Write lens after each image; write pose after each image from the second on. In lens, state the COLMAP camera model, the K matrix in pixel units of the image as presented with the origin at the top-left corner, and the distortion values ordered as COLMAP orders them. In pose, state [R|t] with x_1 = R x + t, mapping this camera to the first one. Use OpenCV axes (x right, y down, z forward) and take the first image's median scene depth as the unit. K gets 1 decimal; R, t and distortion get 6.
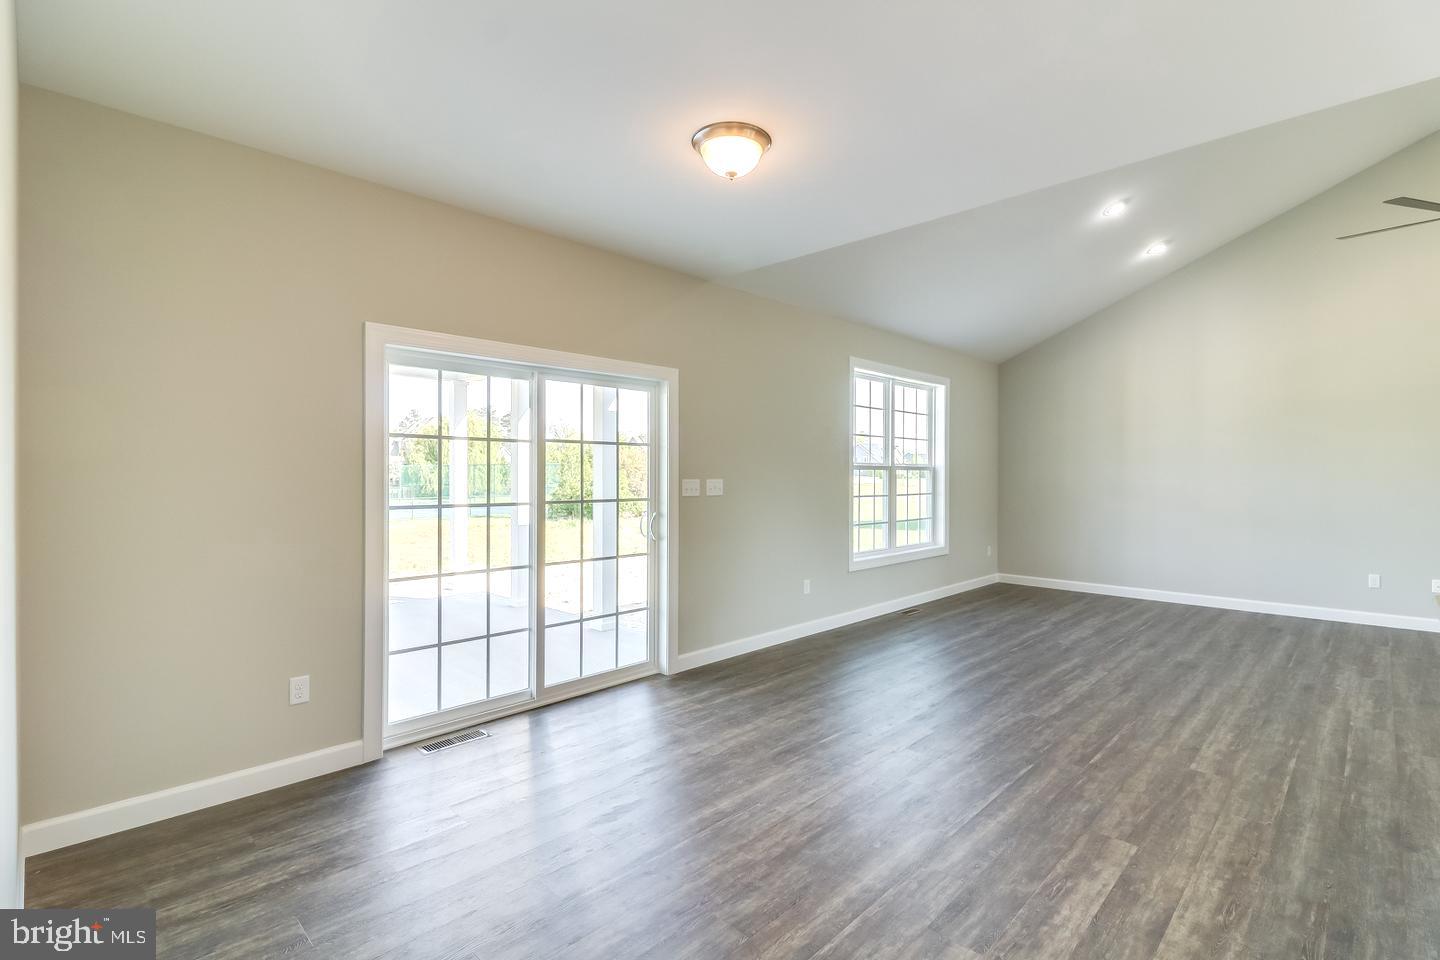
lens RADIAL K [[669.6, 0, 732.9], [0, 669.6, 475.4], [0, 0, 1]] dist [0.001645, -0.003760]
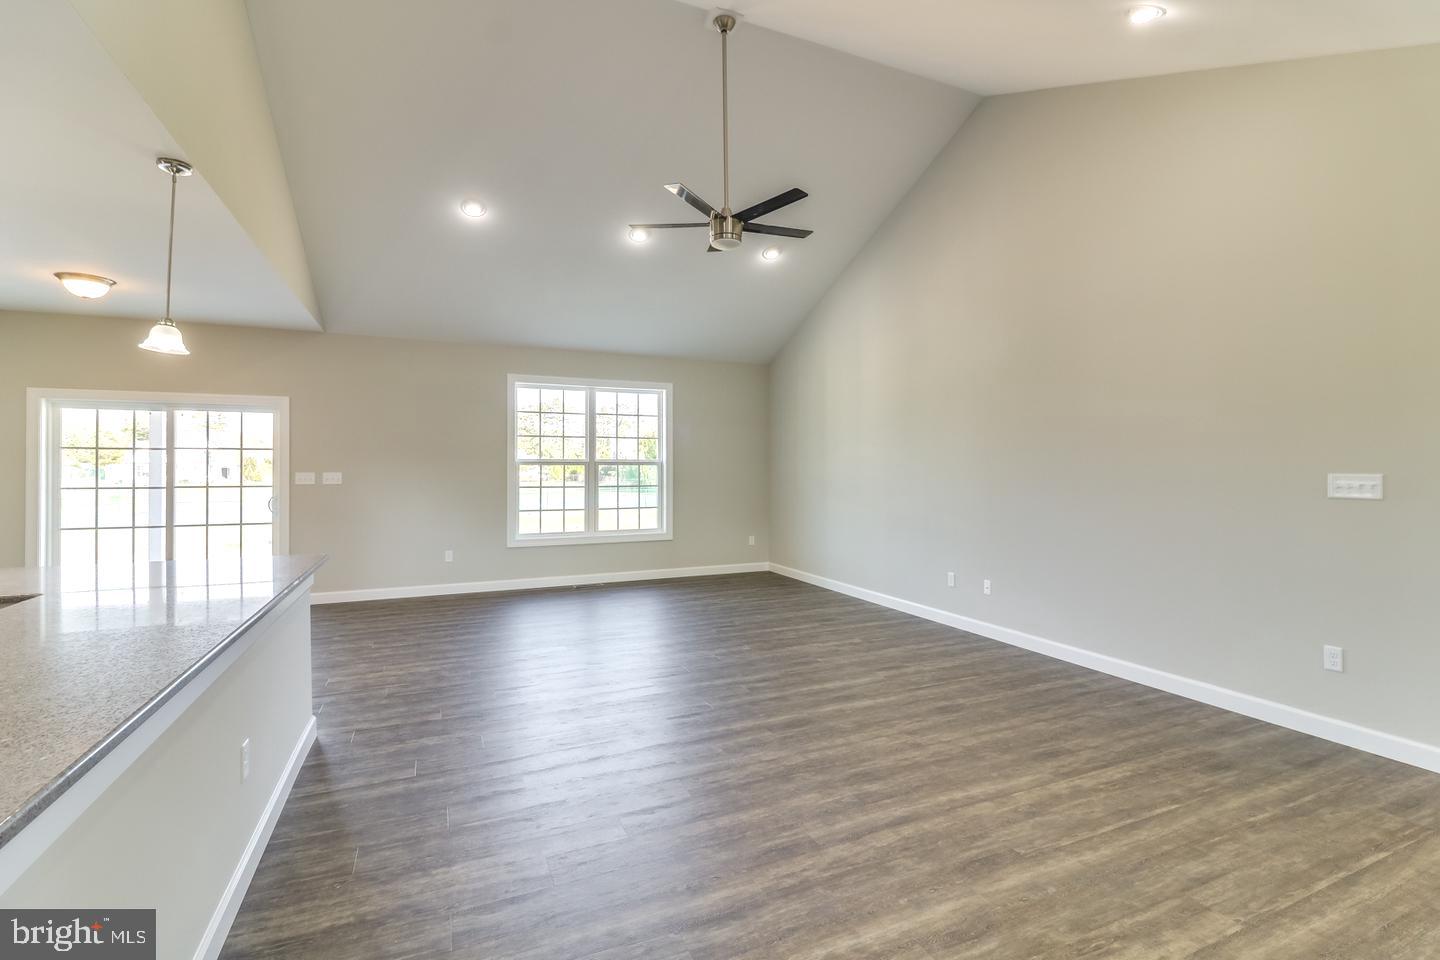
lens RADIAL K [[677.1, 0, 733.1], [0, 677.1, 464.6], [0, 0, 1]] dist [0.009226, 0.001013]
pose [[0.926021, -0.010330, -0.377330, 1.387572], [0.005695, 0.999894, -0.013399, 0.013068], [0.377428, 0.010259, 0.925982, -0.005684]]
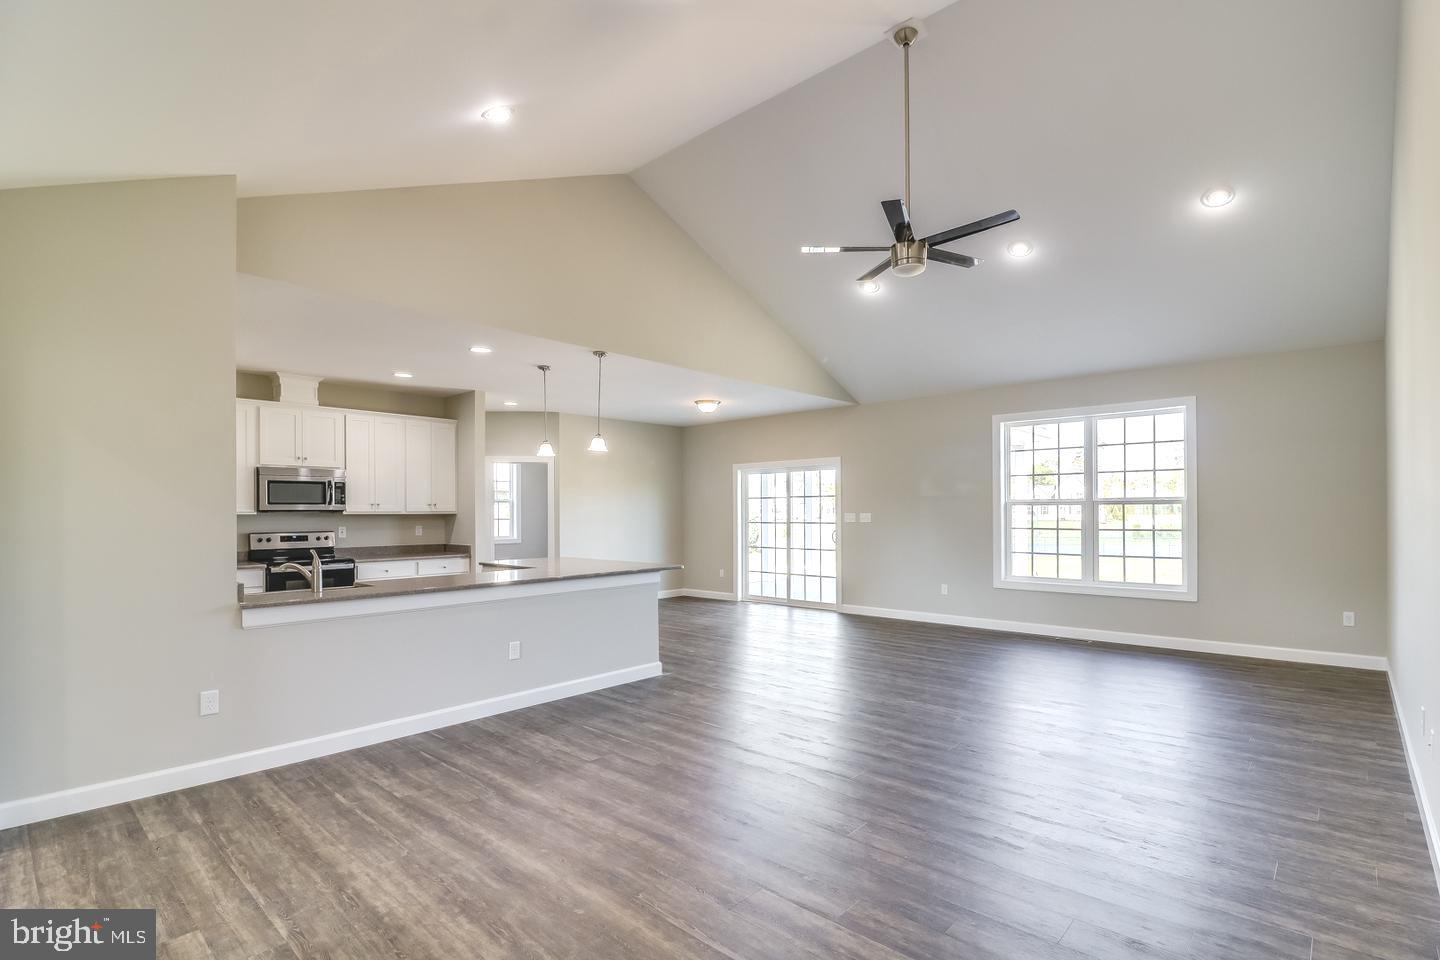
lens RADIAL K [[677.1, 0, 721.5], [0, 677.1, 512.2], [0, 0, 1]] dist [0.009226, 0.001013]
pose [[0.016604, -0.004067, -0.999854, 1.931078], [0.001545, 0.999991, -0.004042, 0.010245], [0.999861, -0.001478, 0.016610, 0.633546]]
